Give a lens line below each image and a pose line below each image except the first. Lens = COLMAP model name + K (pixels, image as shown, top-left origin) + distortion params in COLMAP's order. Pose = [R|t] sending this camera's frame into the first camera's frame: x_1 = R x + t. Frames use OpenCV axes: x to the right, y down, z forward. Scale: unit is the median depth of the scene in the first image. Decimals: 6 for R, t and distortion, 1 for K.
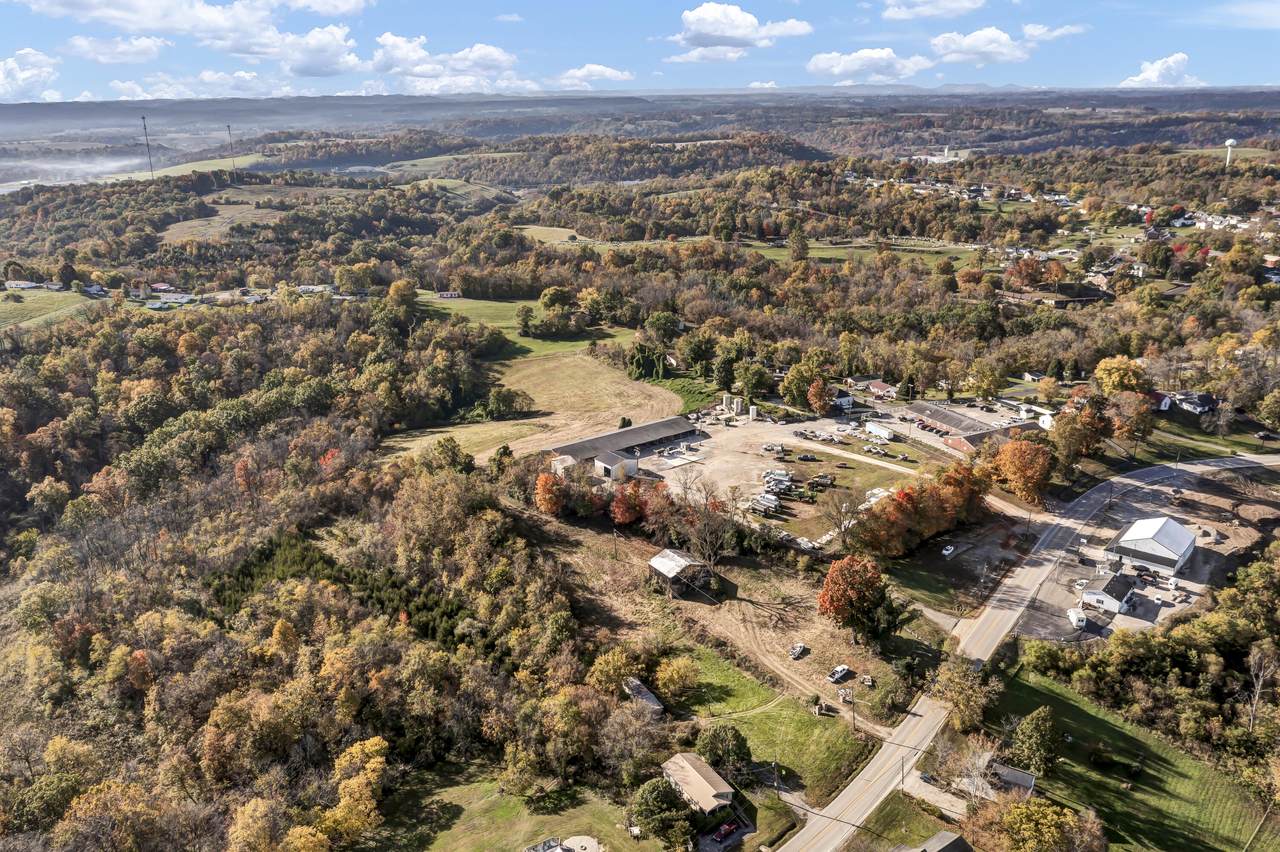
lens RADIAL K [[1020.0, 0, 640.0], [0, 1020.0, 426.0], [0, 0, 1]] dist [-0.023376, -0.001176]
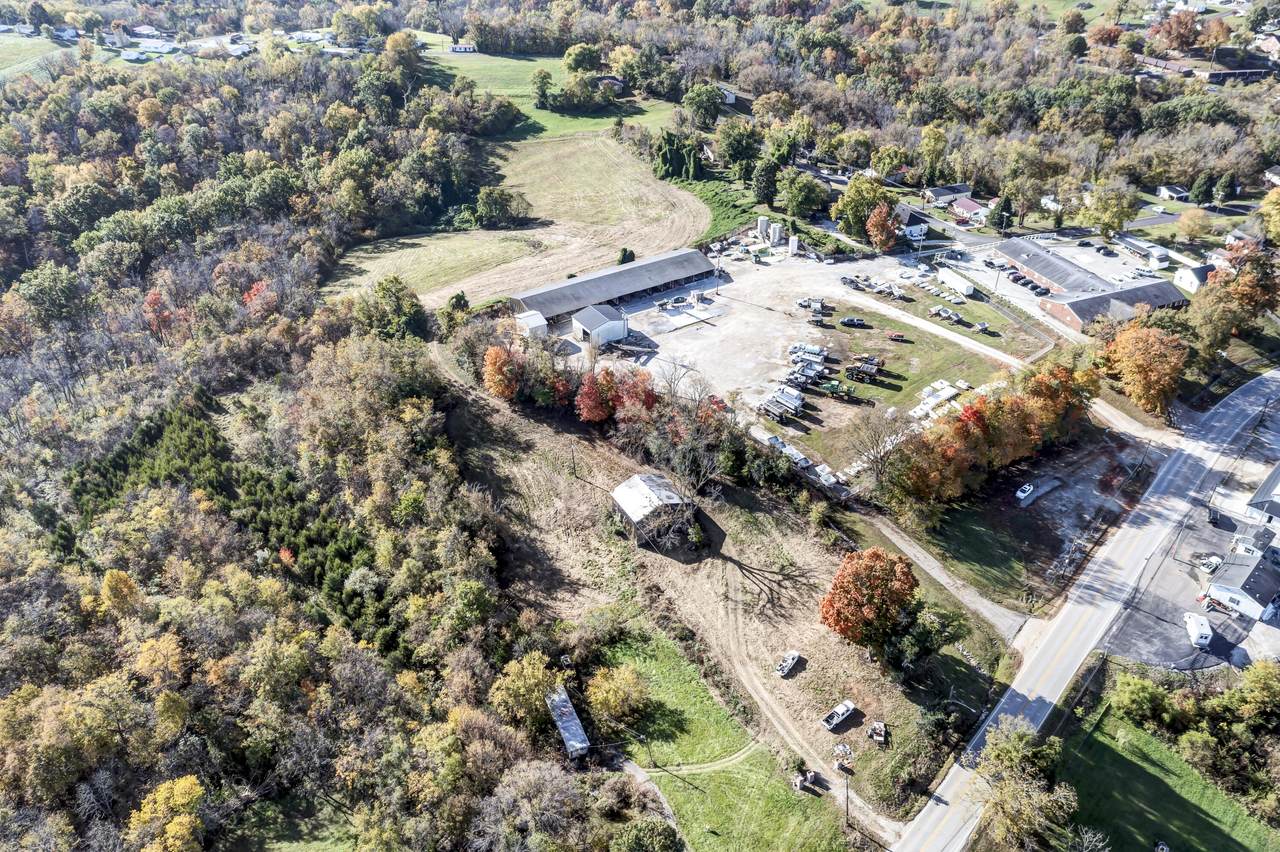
lens RADIAL K [[1020.0, 0, 640.0], [0, 1020.0, 426.0], [0, 0, 1]] dist [-0.023376, -0.001176]
pose [[0.996085, 0.044945, -0.076124, 0.068176], [-0.024175, 0.966776, 0.254479, -0.084144], [0.085033, -0.251643, 0.964077, 0.239579]]
